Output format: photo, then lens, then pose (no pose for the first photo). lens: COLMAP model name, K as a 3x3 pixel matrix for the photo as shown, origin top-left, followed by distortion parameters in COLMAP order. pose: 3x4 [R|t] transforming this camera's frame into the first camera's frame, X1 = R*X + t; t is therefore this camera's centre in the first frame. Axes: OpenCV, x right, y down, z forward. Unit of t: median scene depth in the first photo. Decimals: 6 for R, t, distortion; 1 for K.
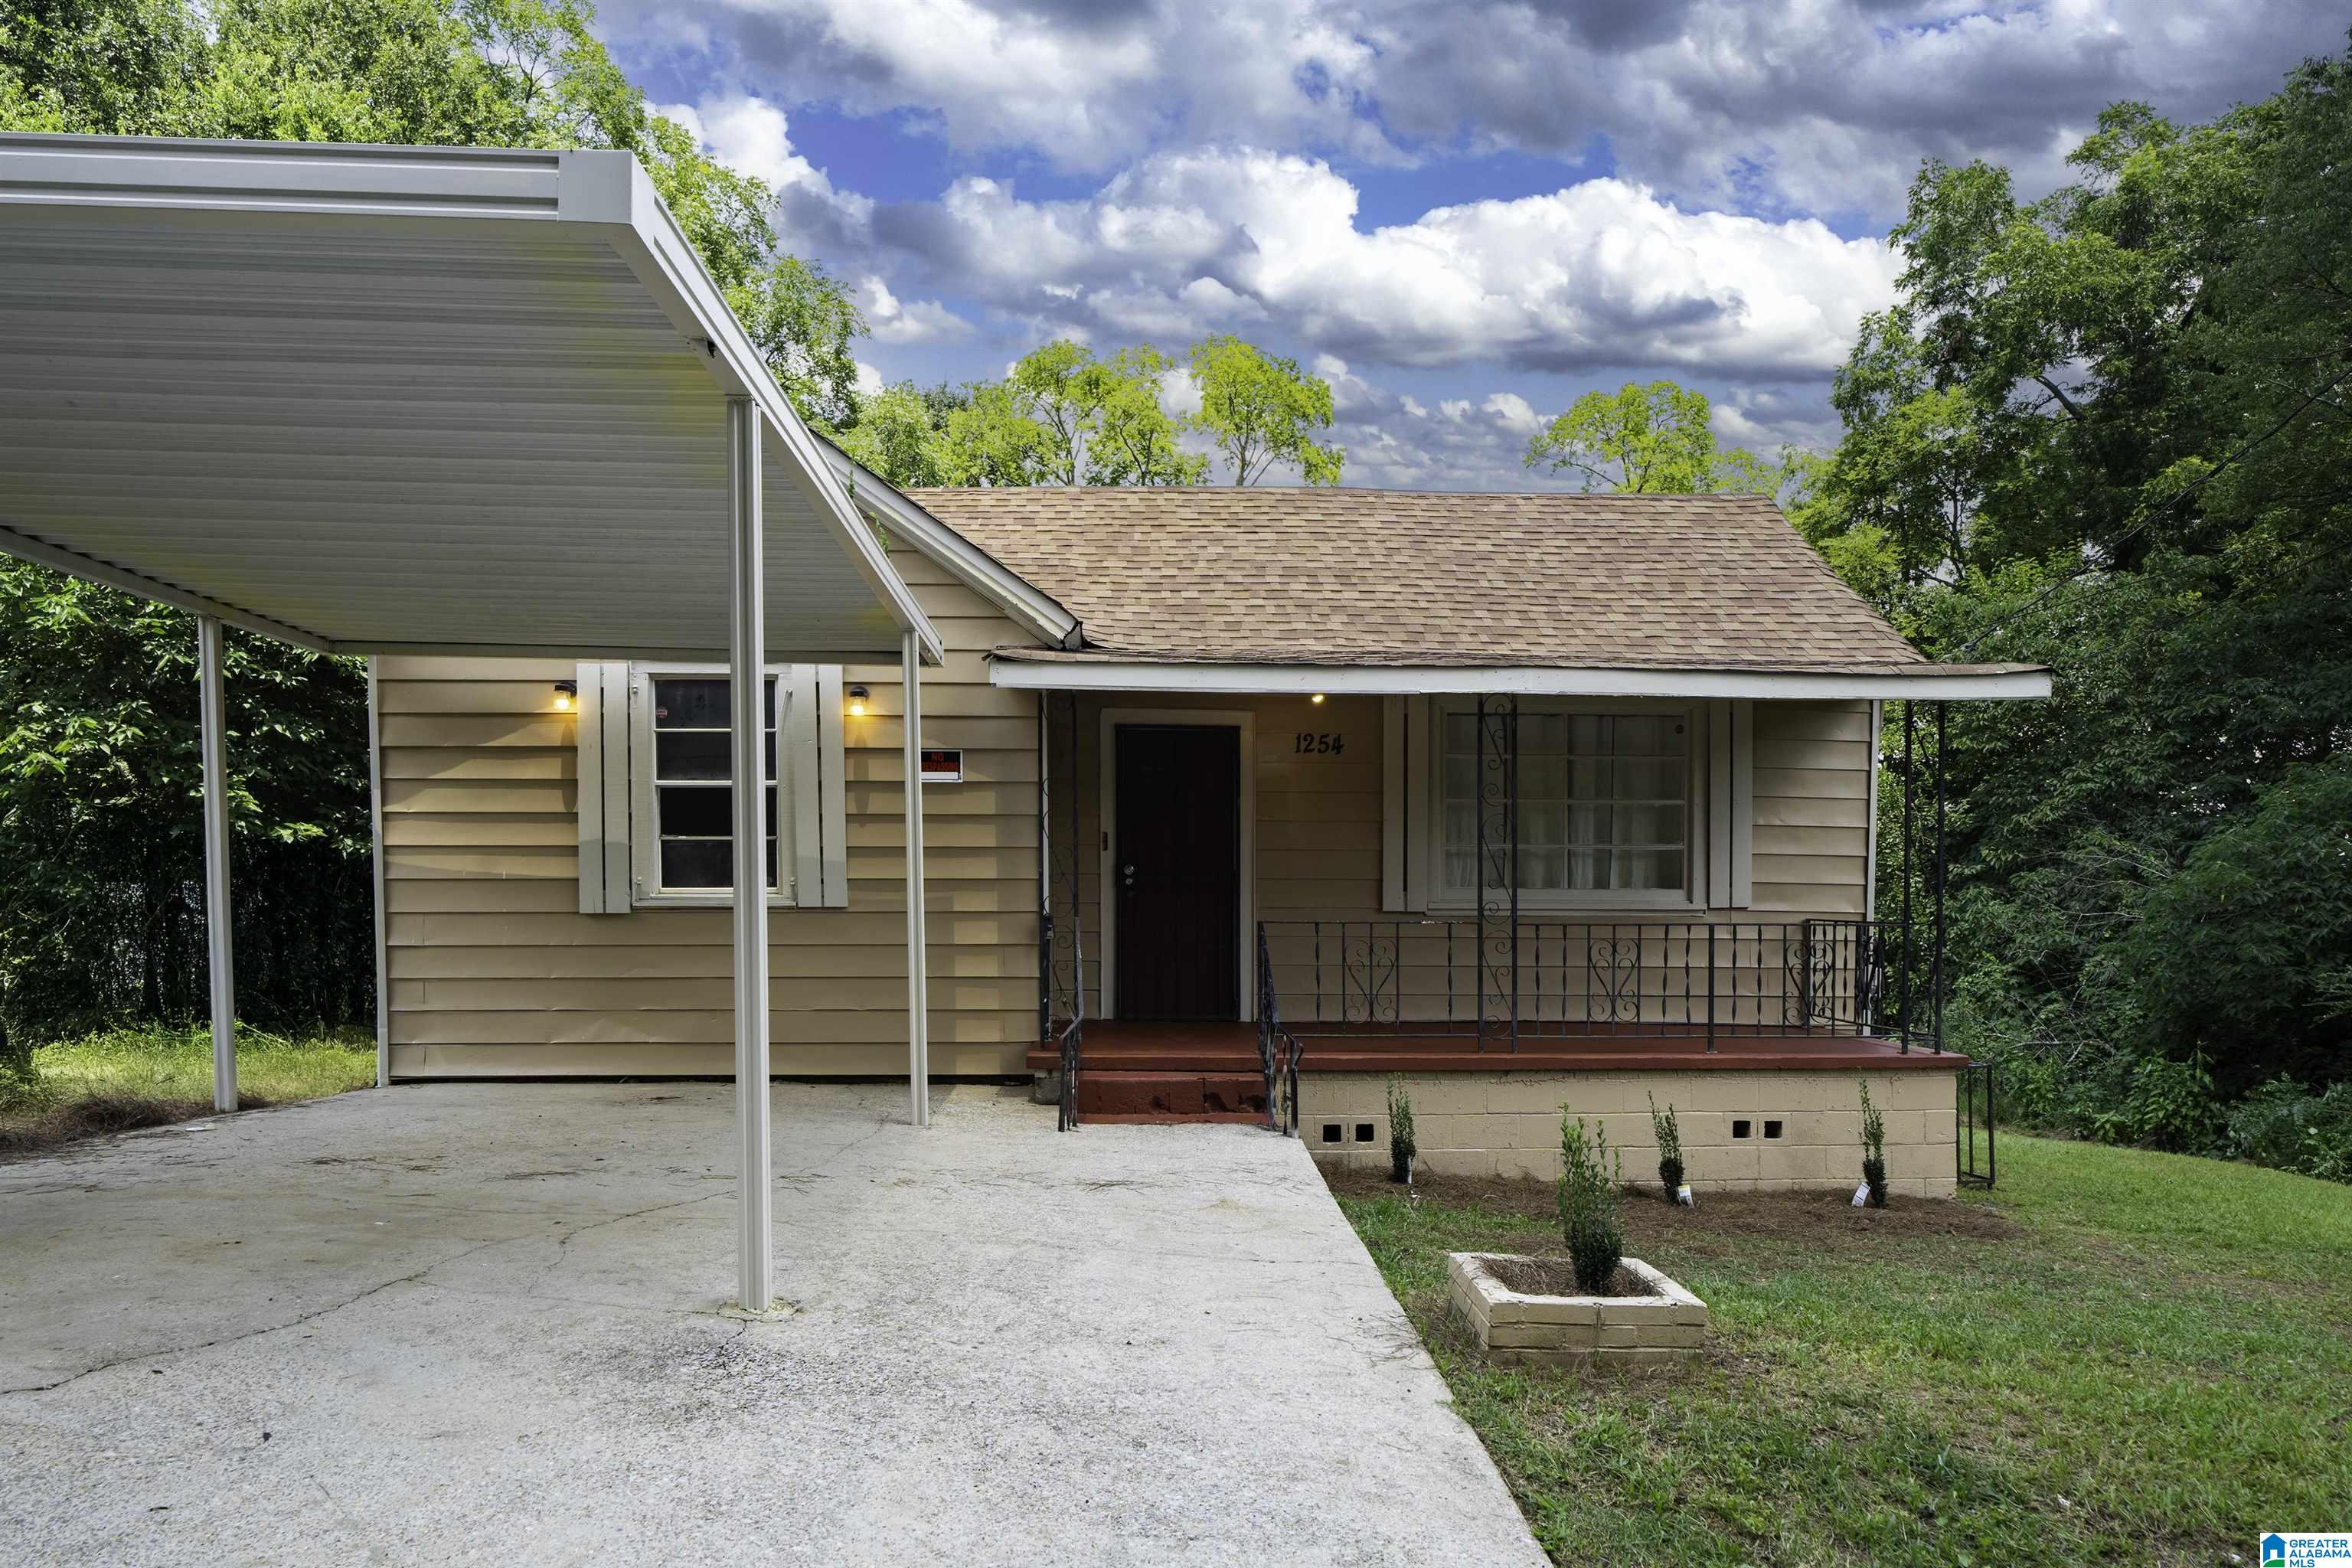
lens RADIAL K [[1540.0, 0, 1187.0], [0, 1540.0, 980.2], [0, 0, 1]] dist [-0.022825, -0.001674]
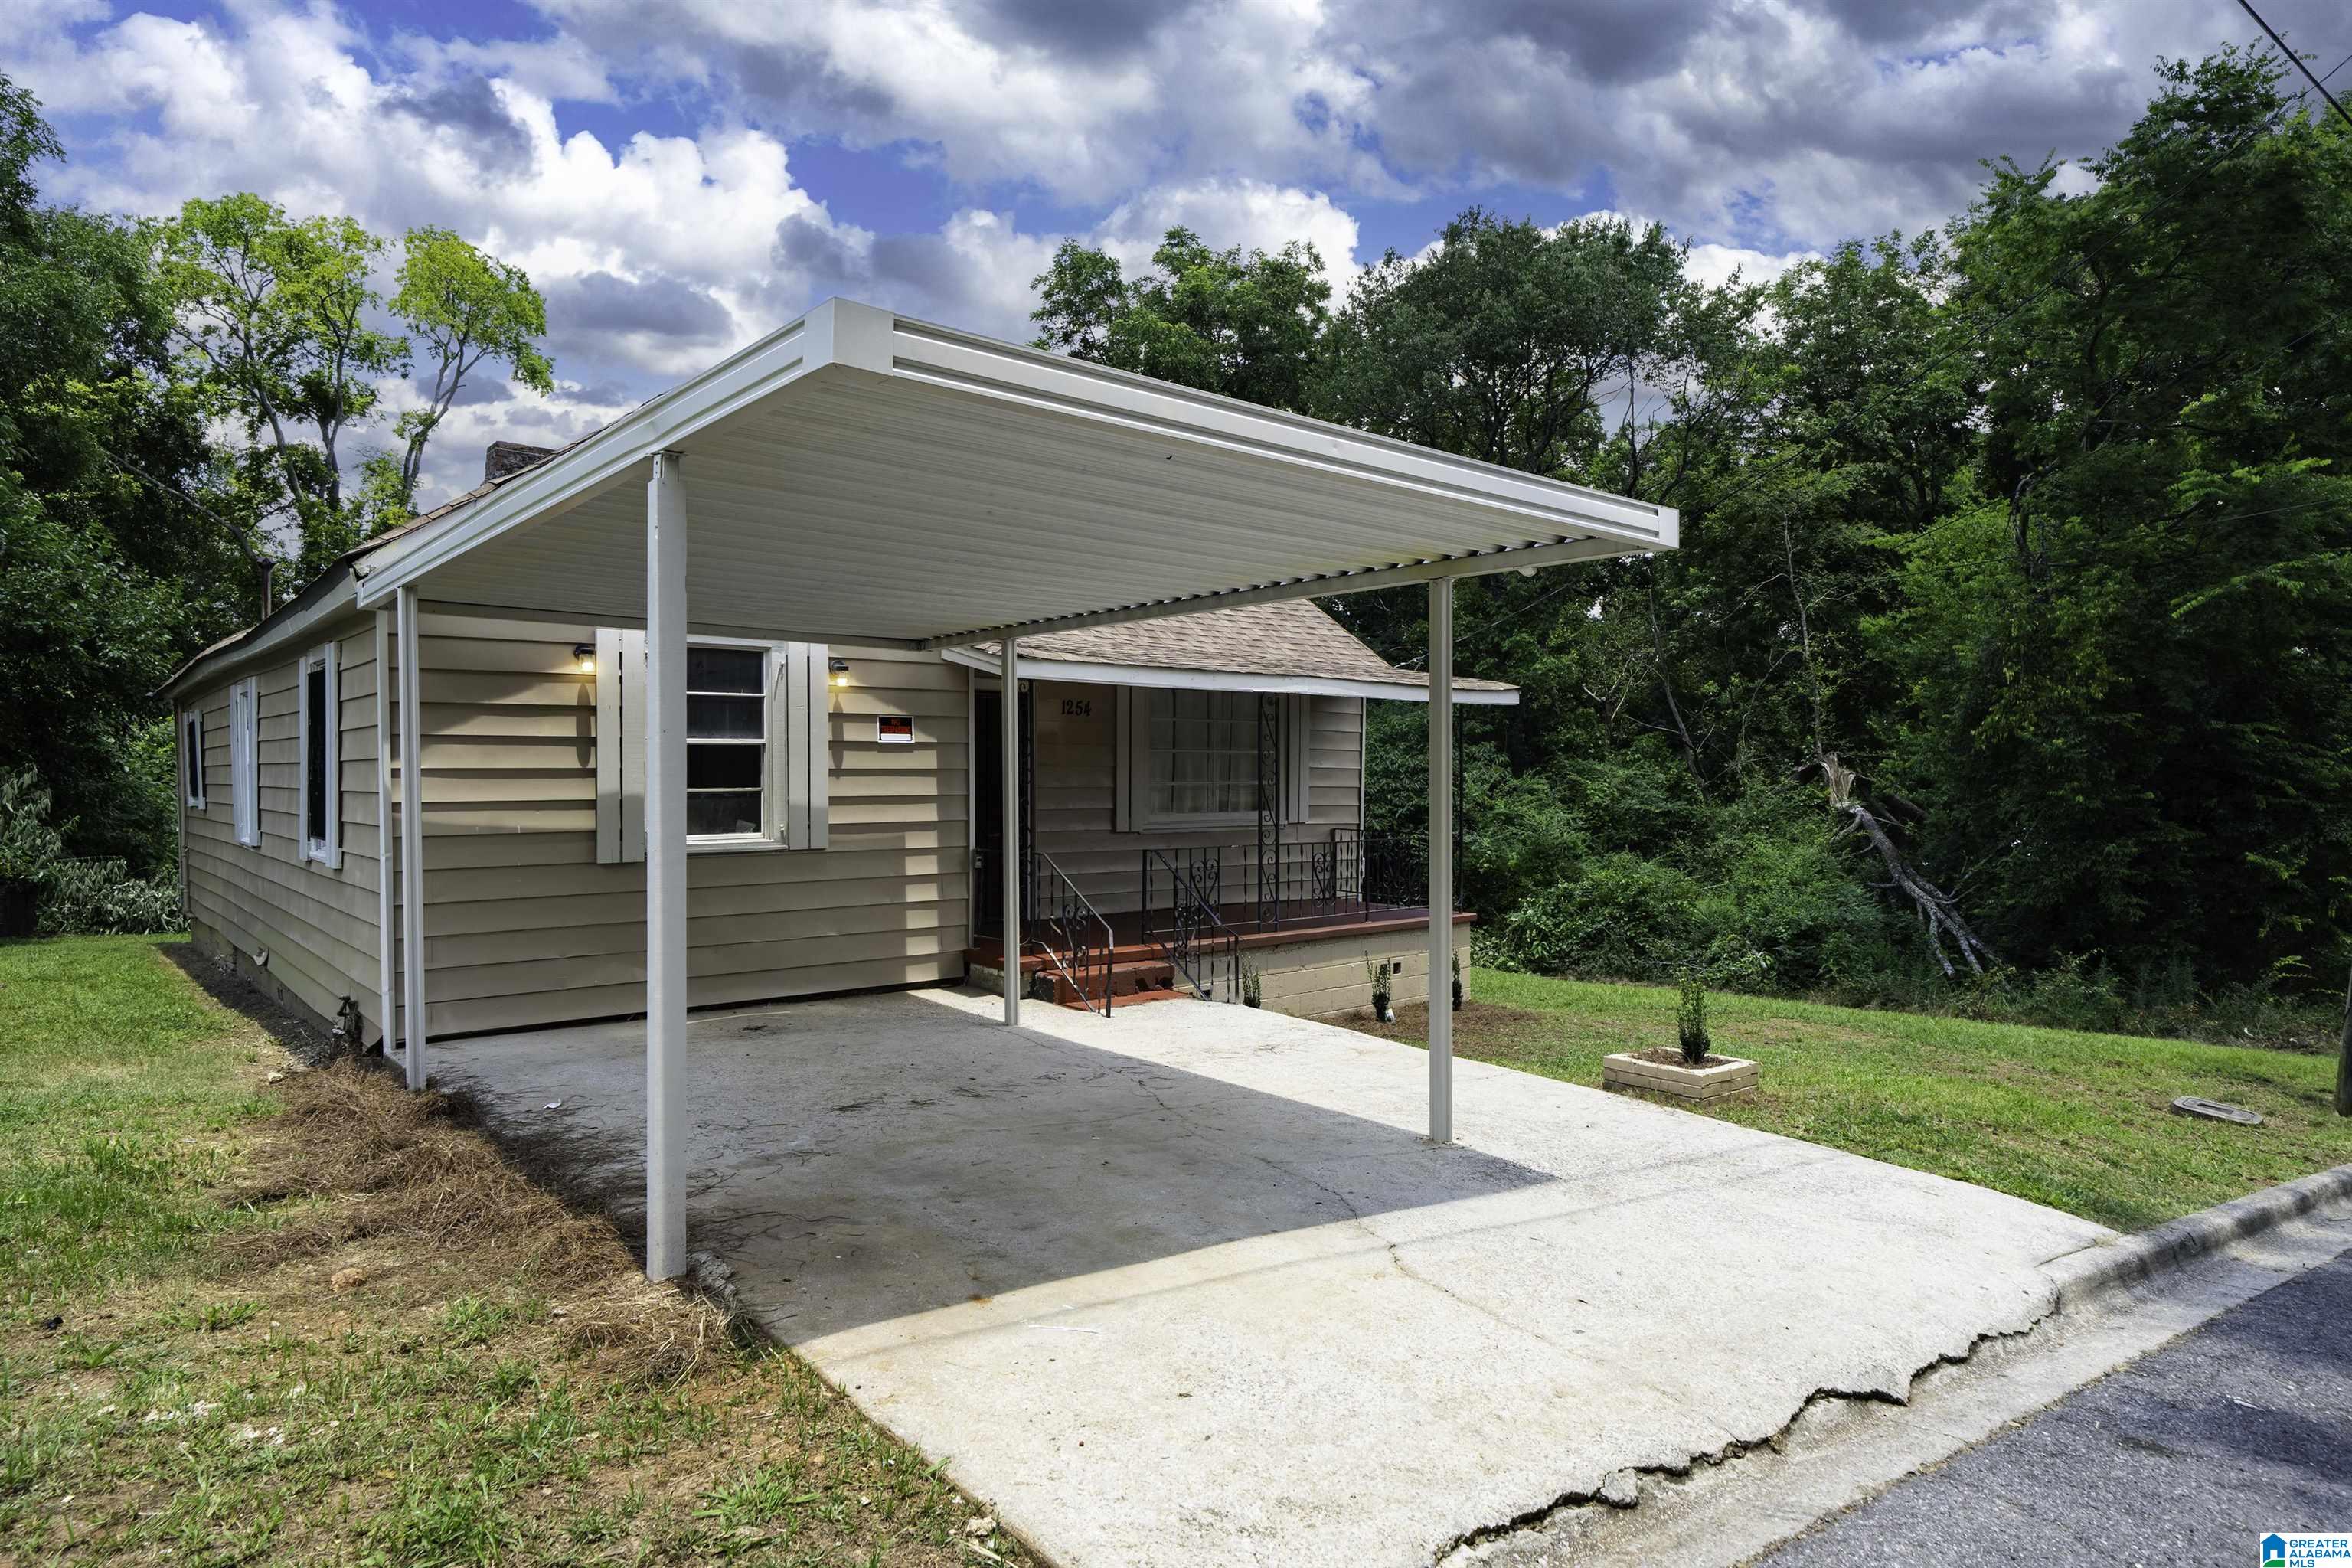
lens RADIAL K [[1340.8, 0, 1172.1], [0, 1340.8, 779.1], [0, 0, 1]] dist [0.002603, 0.000216]
pose [[0.804304, -0.004382, 0.594202, -0.623063], [0.030050, 0.998993, -0.033308, -0.058329], [-0.593458, 0.044646, 0.803626, 0.016063]]
